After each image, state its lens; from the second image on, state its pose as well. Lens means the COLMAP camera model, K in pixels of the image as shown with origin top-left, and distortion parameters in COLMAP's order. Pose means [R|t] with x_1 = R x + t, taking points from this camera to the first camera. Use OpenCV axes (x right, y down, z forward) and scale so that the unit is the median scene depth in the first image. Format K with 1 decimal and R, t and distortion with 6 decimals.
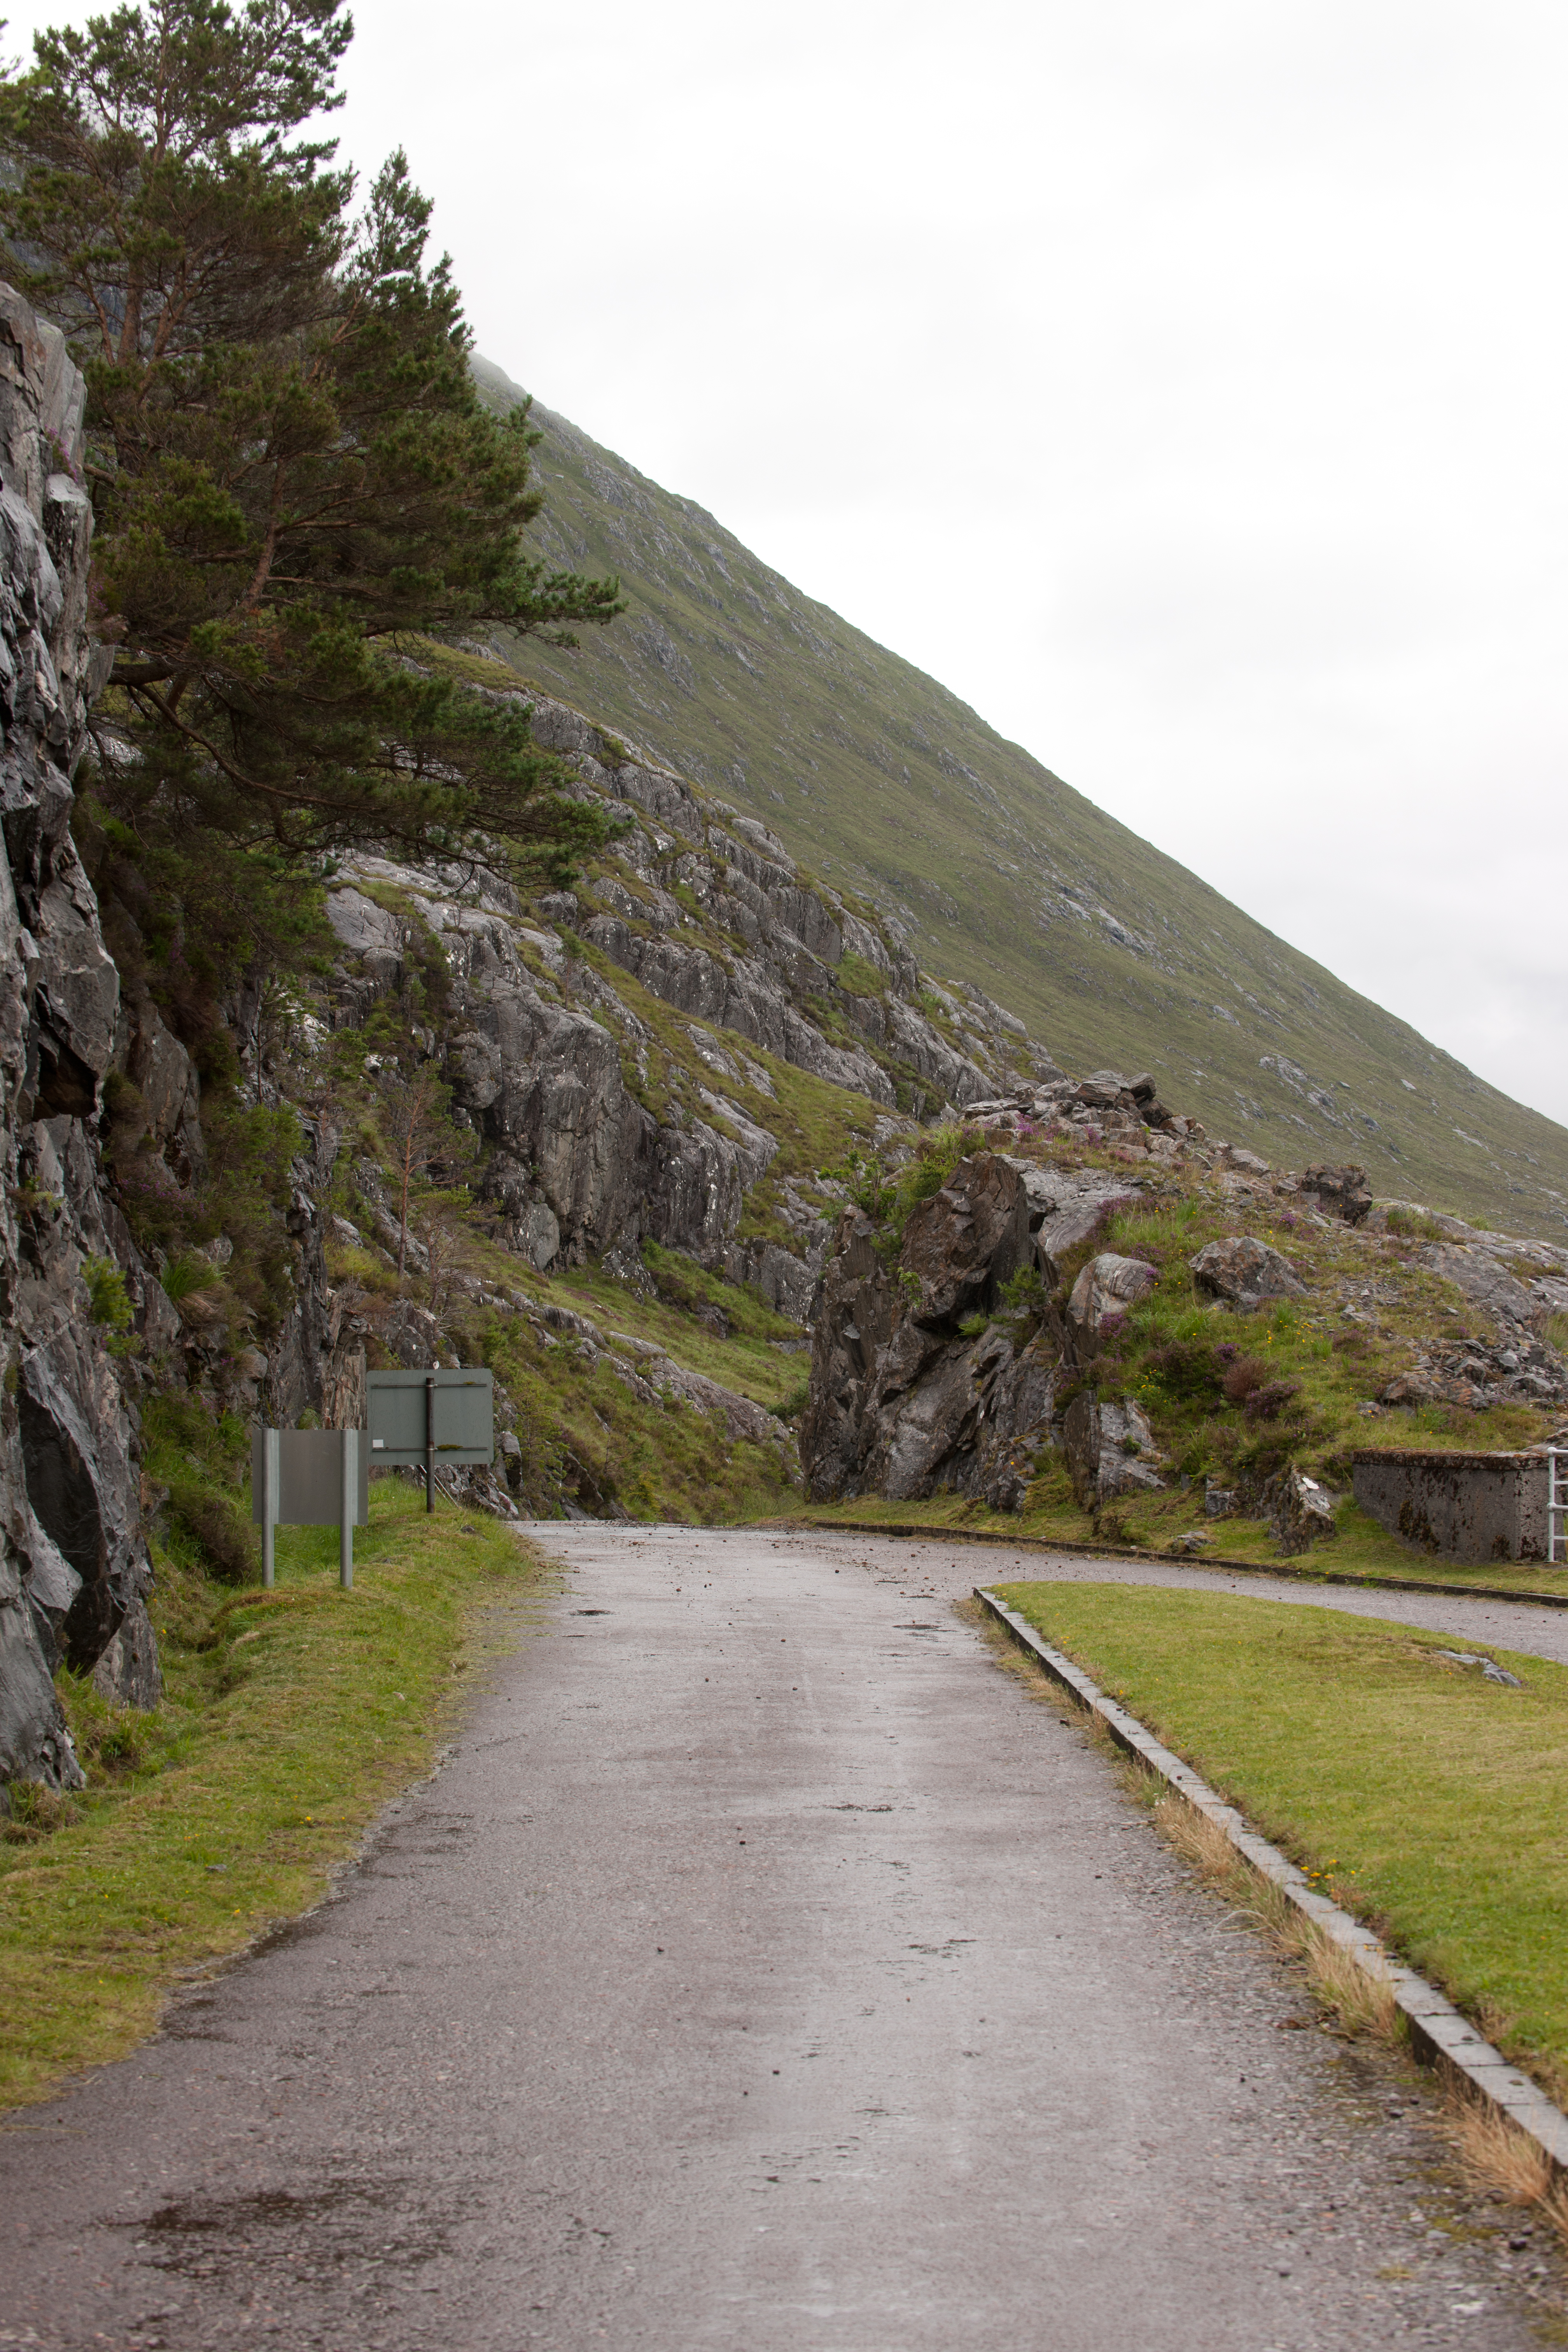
lens RADIAL K [[4852.2, 0, 784.0], [0, 4852.2, 1176.0], [0, 0, 1]] dist [-0.362847, 0.071675]
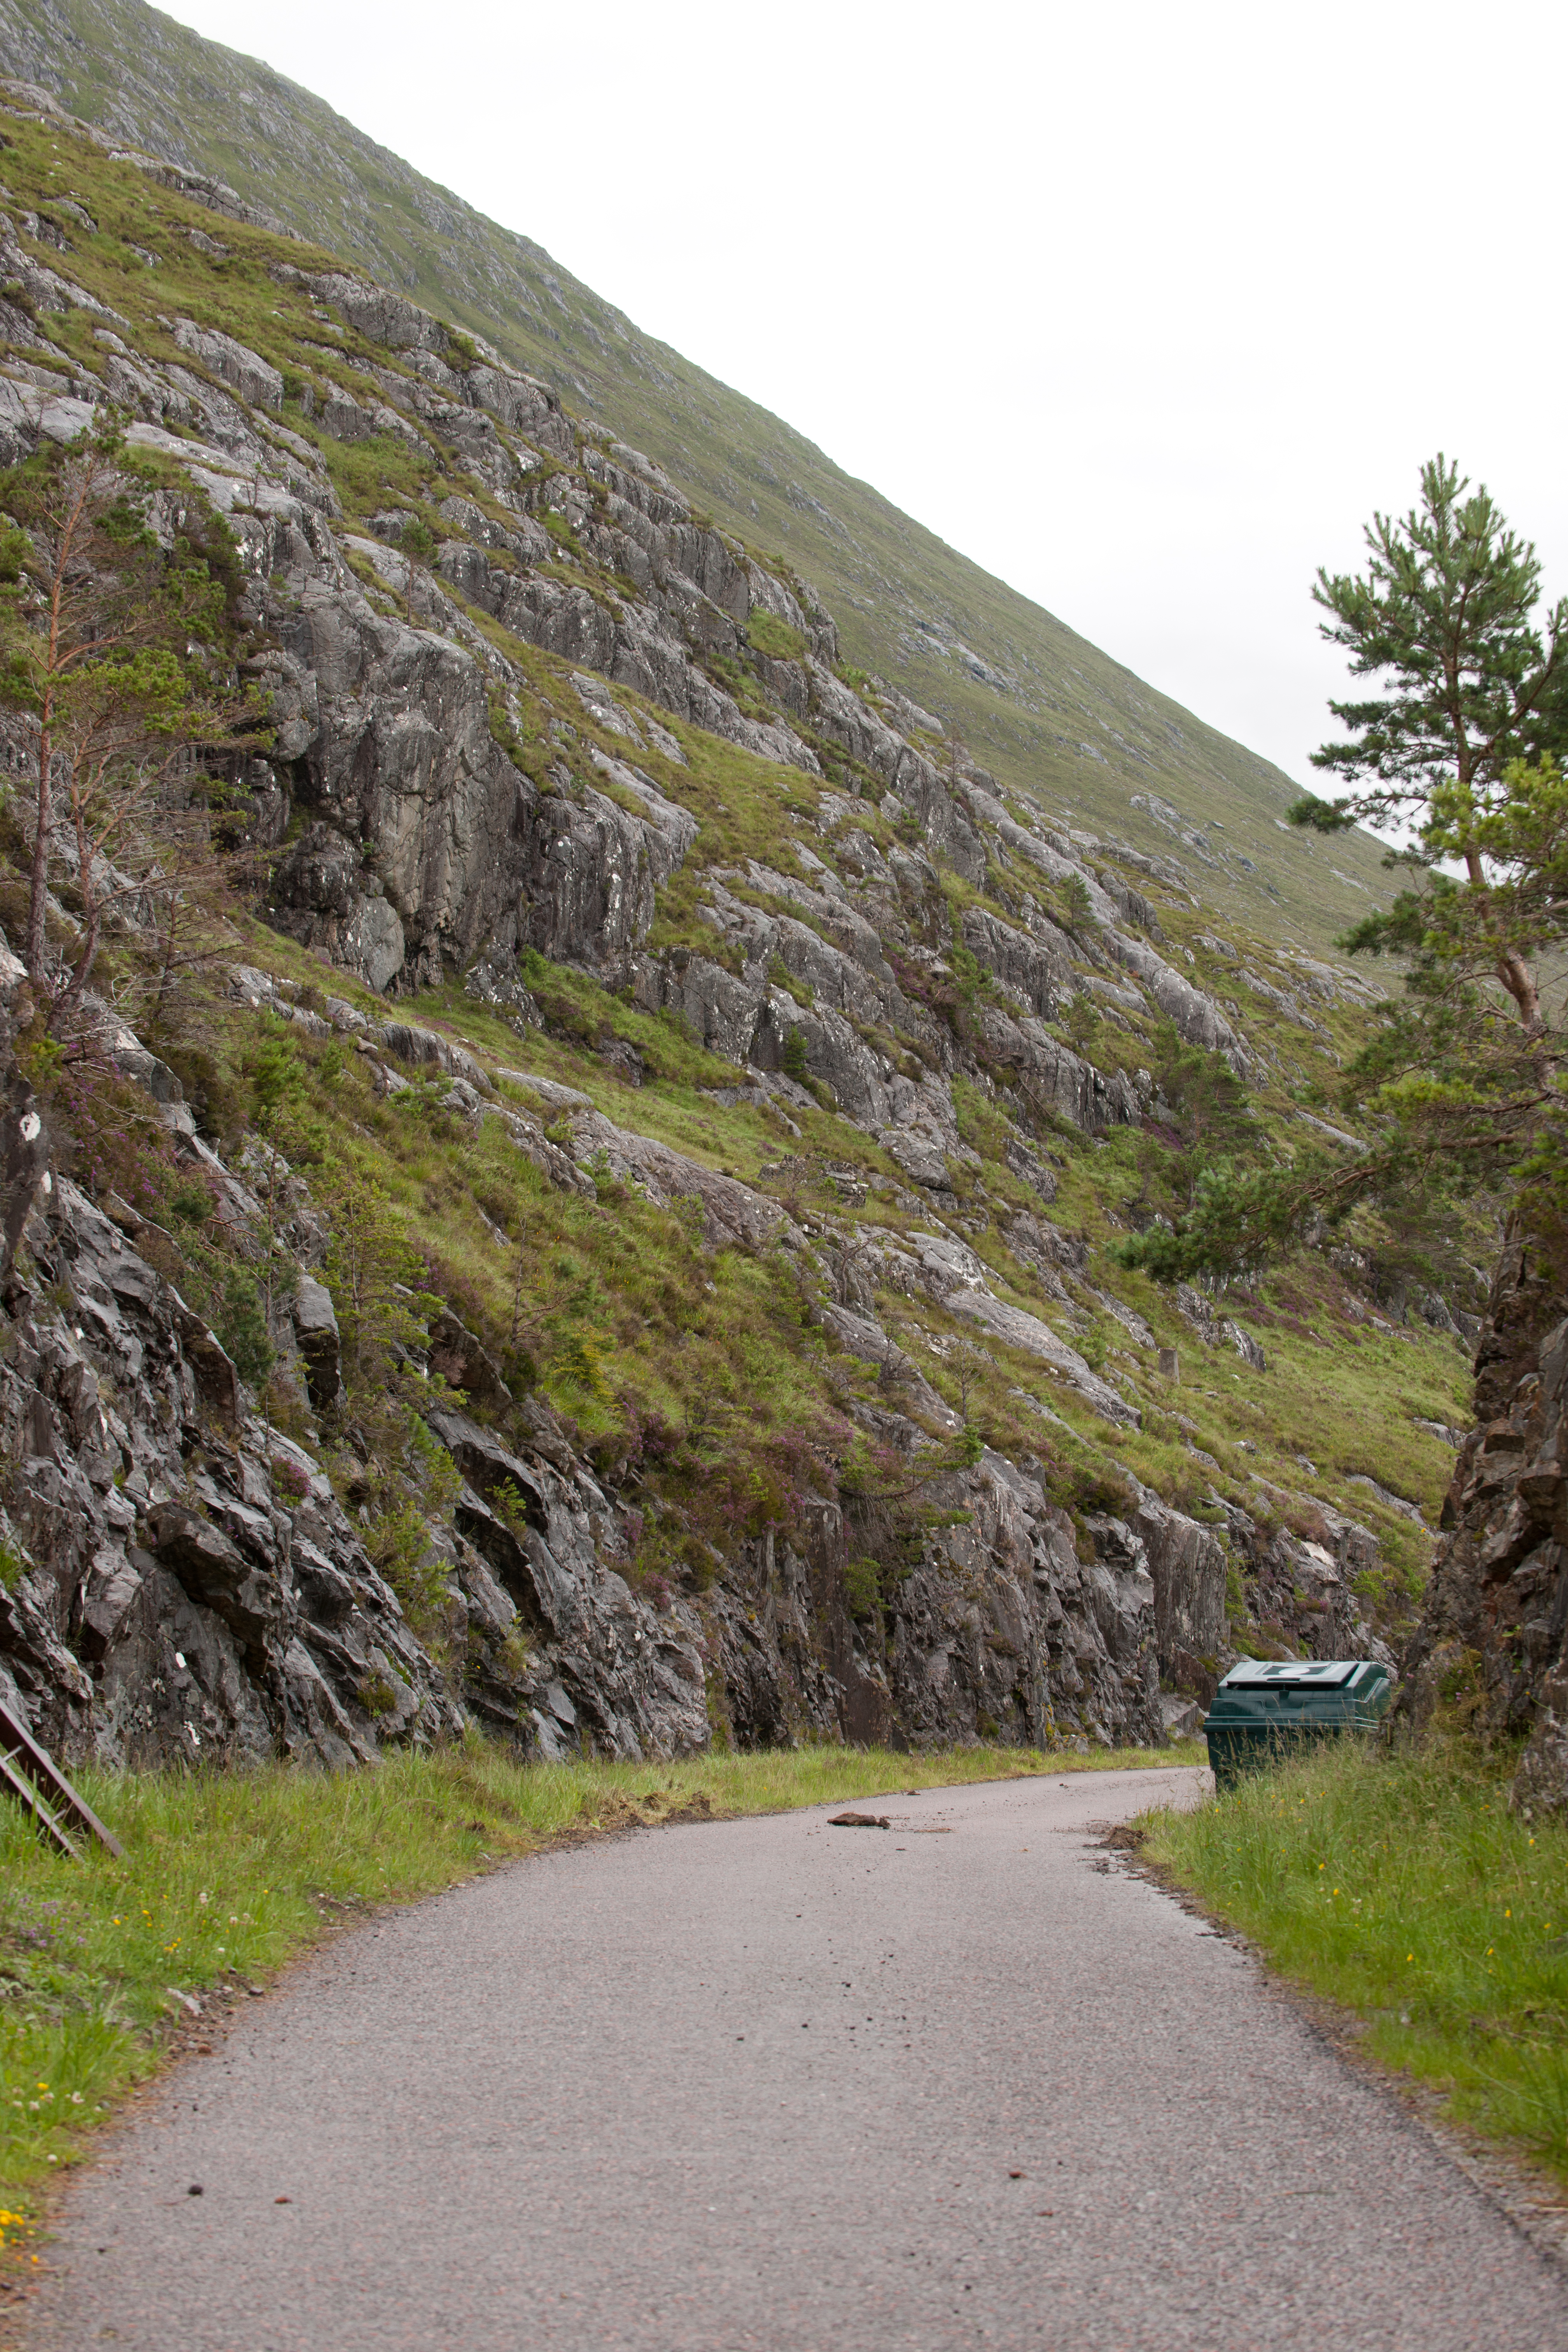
lens RADIAL K [[4852.2, 0, 784.0], [0, 4852.2, 1176.0], [0, 0, 1]] dist [-0.362847, 0.071675]
pose [[0.999327, -0.016796, 0.032610, -0.013669], [0.015162, 0.998648, 0.049719, 0.011013], [-0.033401, -0.049191, 0.998231, 0.274545]]
